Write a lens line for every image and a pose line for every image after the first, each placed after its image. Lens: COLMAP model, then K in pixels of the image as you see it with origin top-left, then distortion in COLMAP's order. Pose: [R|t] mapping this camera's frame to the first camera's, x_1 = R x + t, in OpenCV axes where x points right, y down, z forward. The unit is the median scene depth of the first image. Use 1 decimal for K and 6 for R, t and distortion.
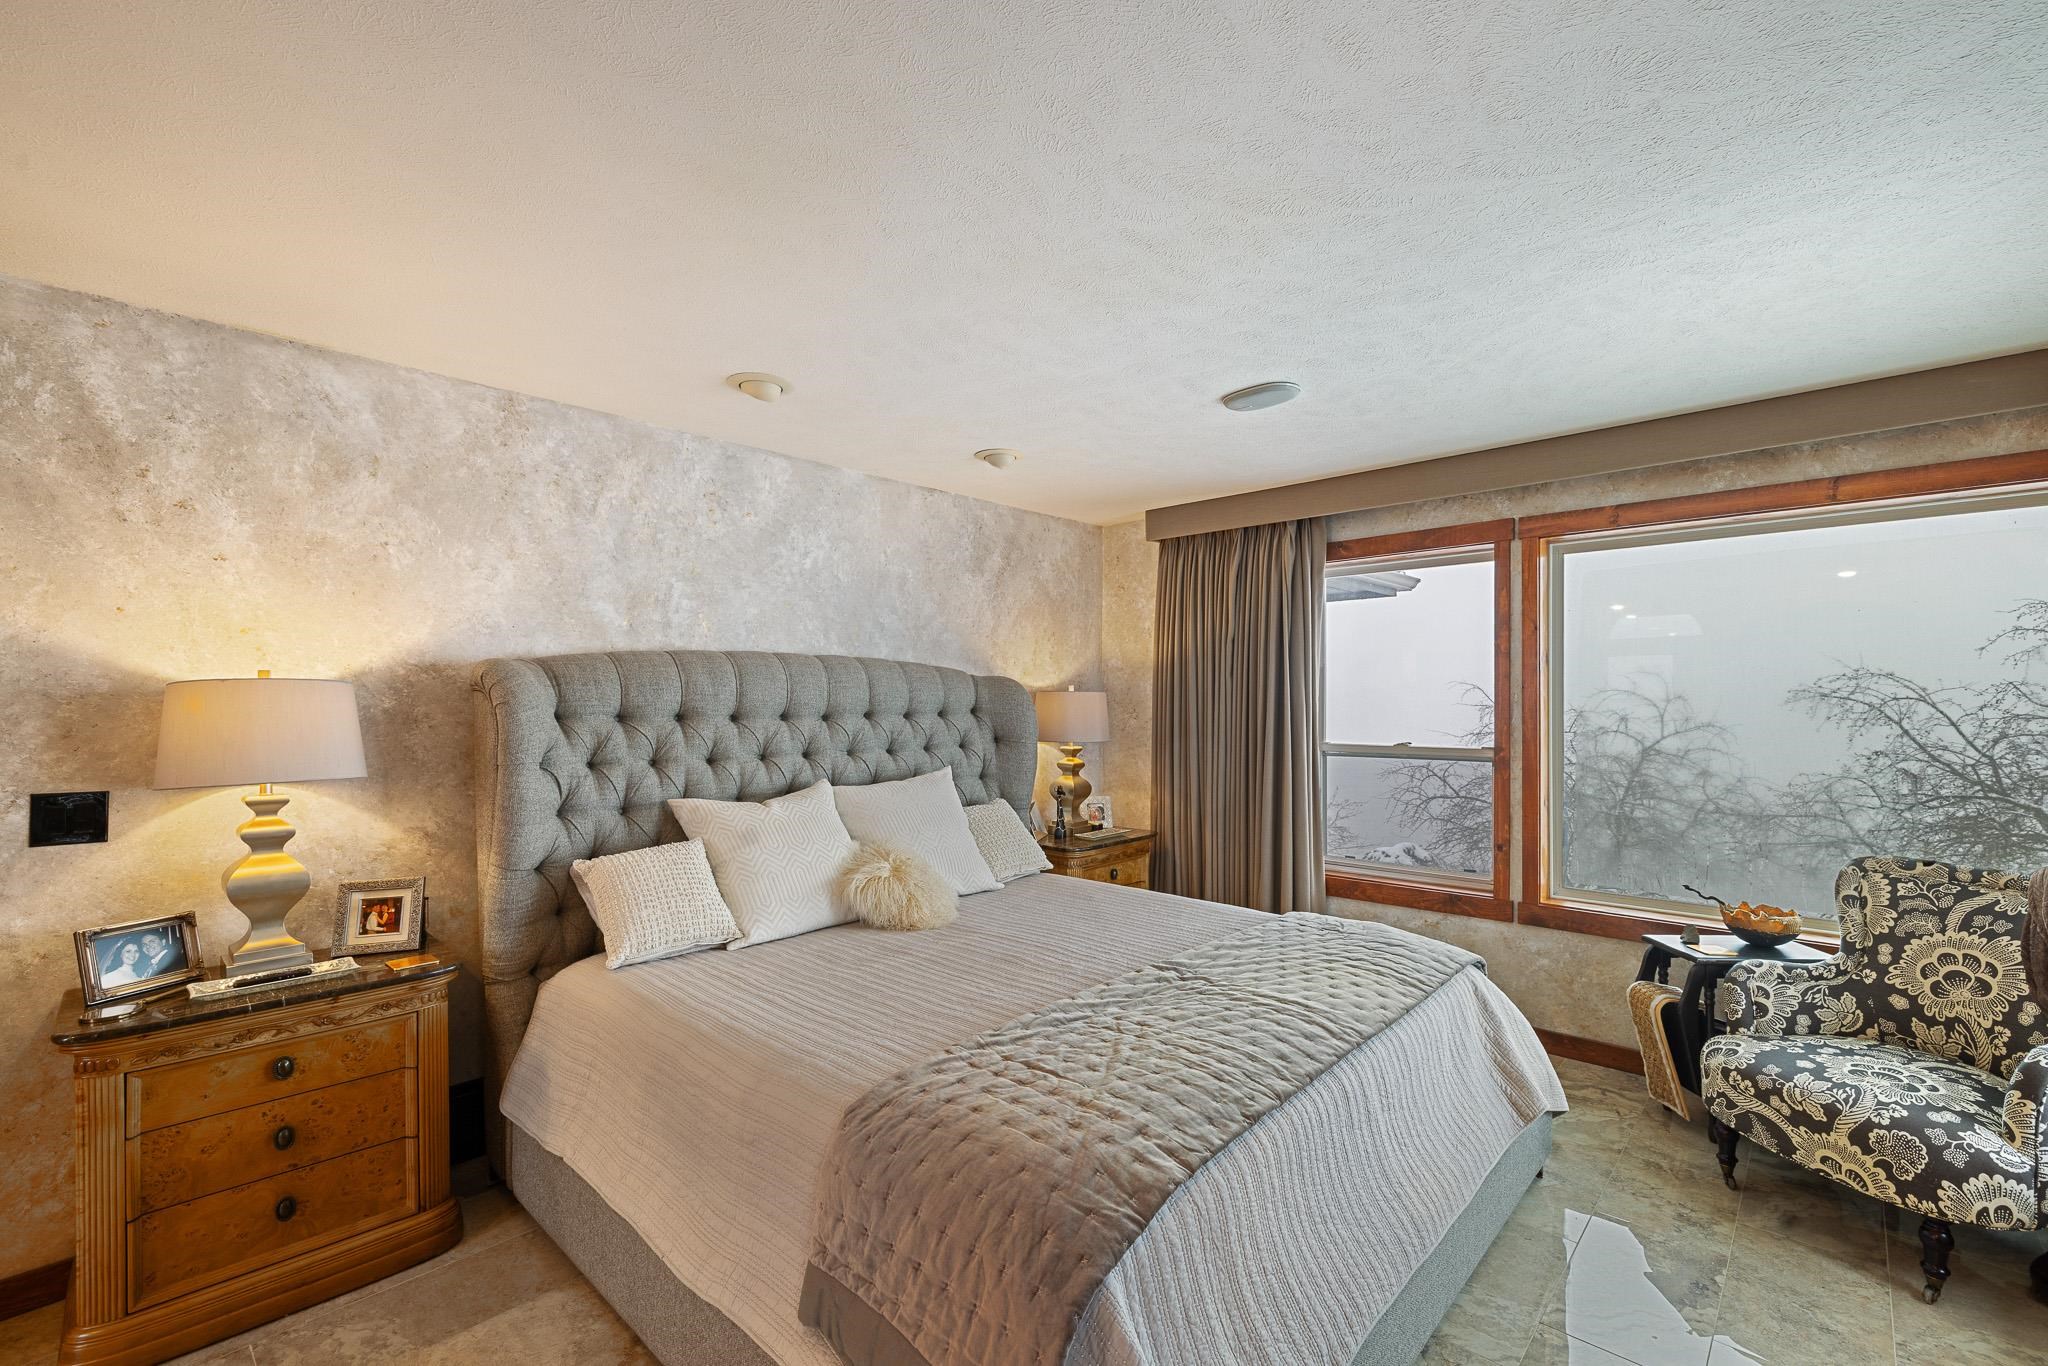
lens RADIAL K [[881.1, 0, 1032.2], [0, 881.1, 693.4], [0, 0, 1]] dist [-0.000362, -0.000064]
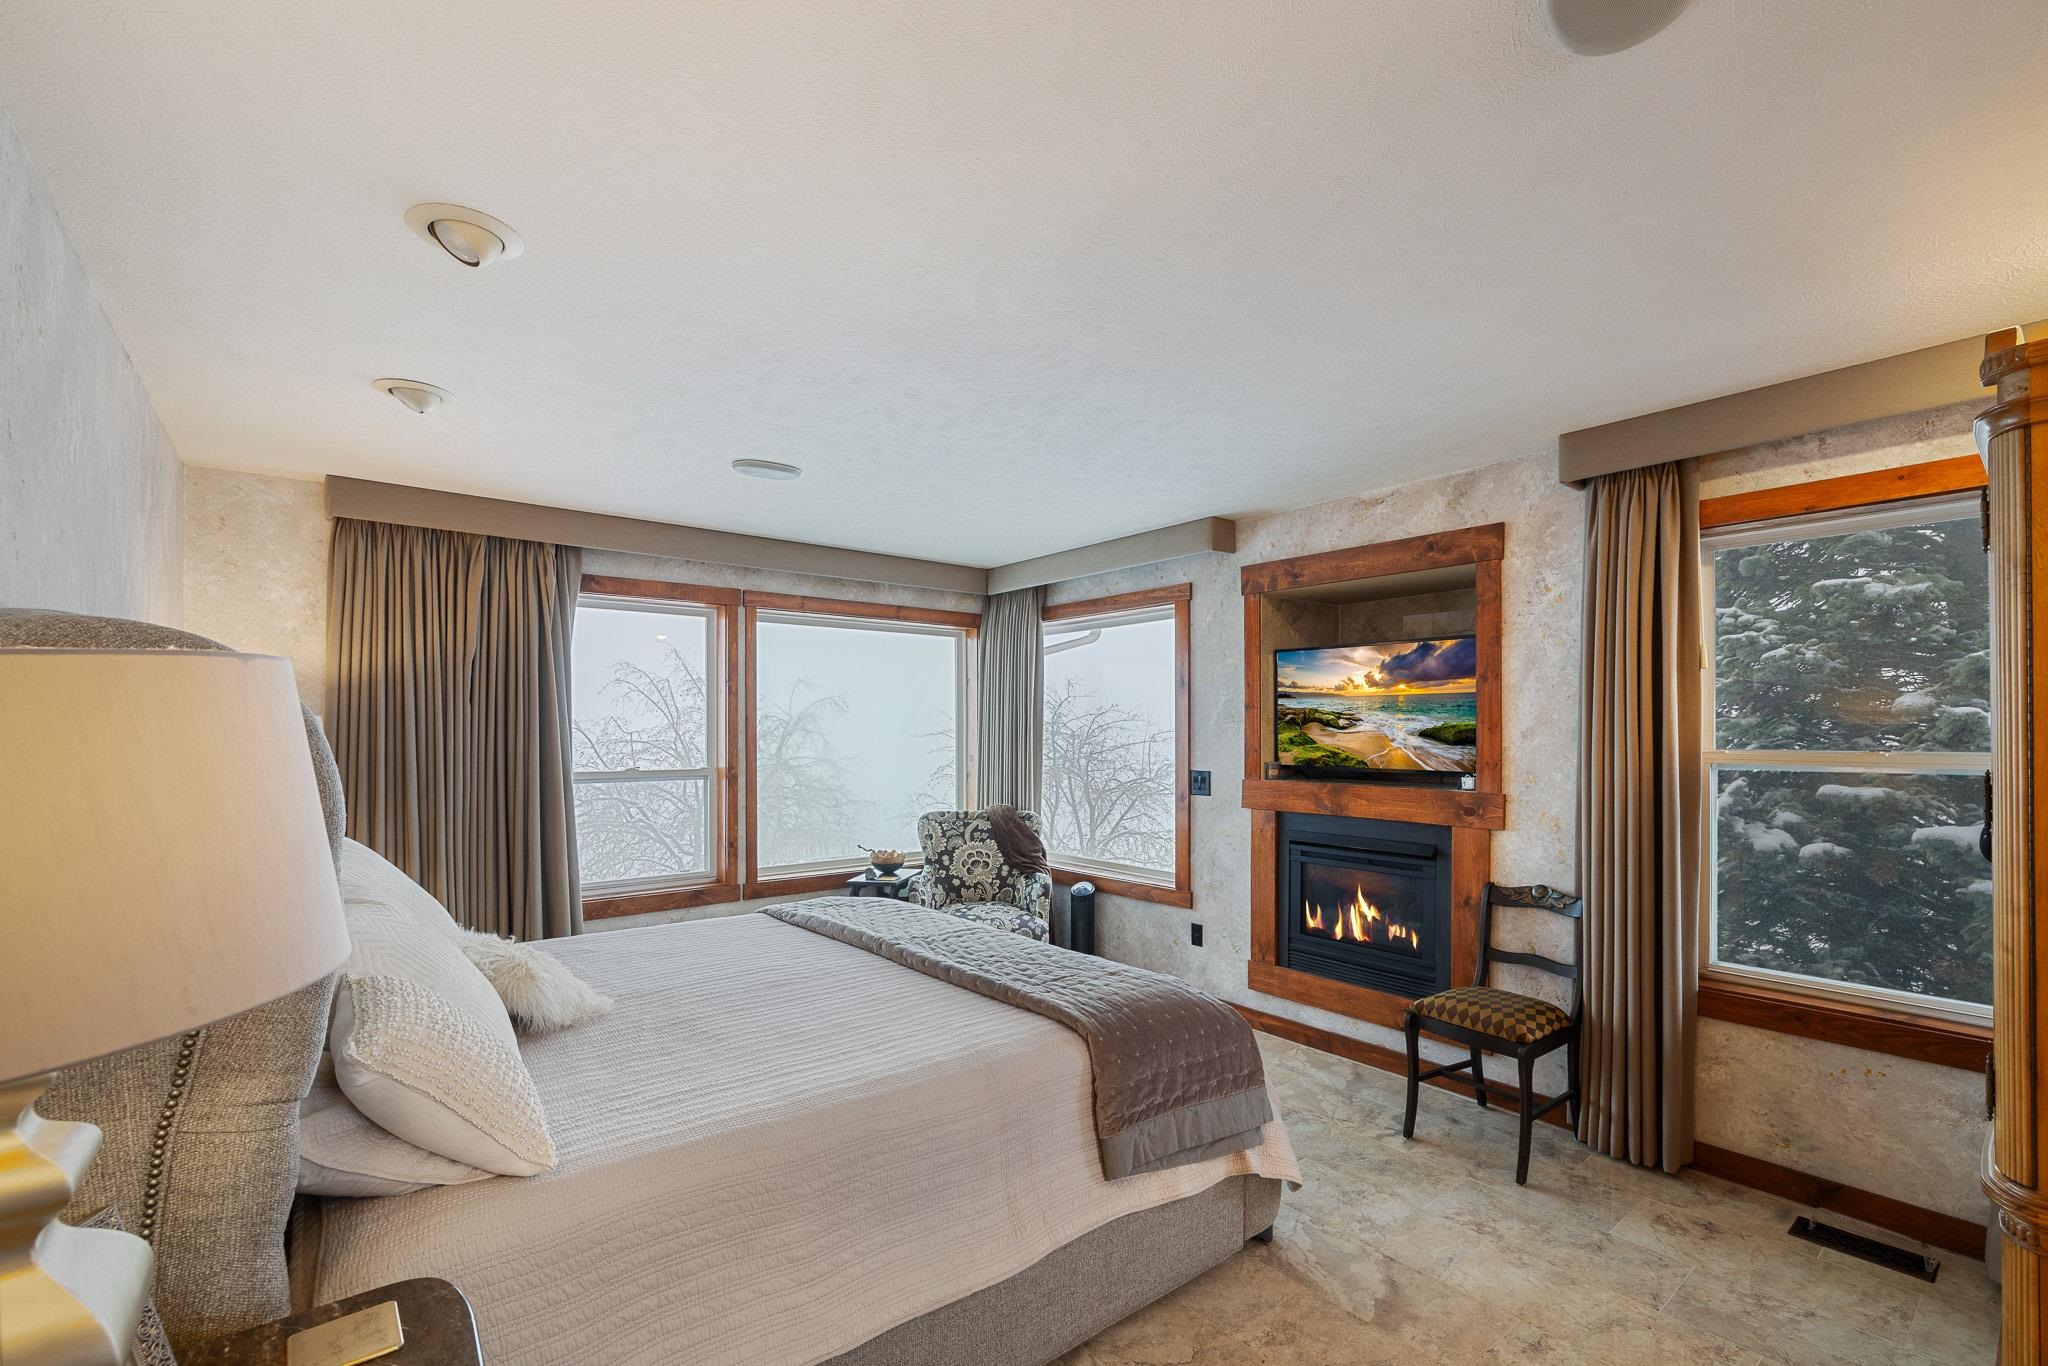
lens RADIAL K [[888.8, 0, 1023.5], [0, 888.8, 727.5], [0, 0, 1]] dist [-0.000137, -0.000011]
pose [[0.141975, 0.002228, 0.989868, -0.916169], [-0.012540, 0.999921, -0.000452, -0.000012], [-0.989791, -0.012349, 0.141992, 0.529930]]
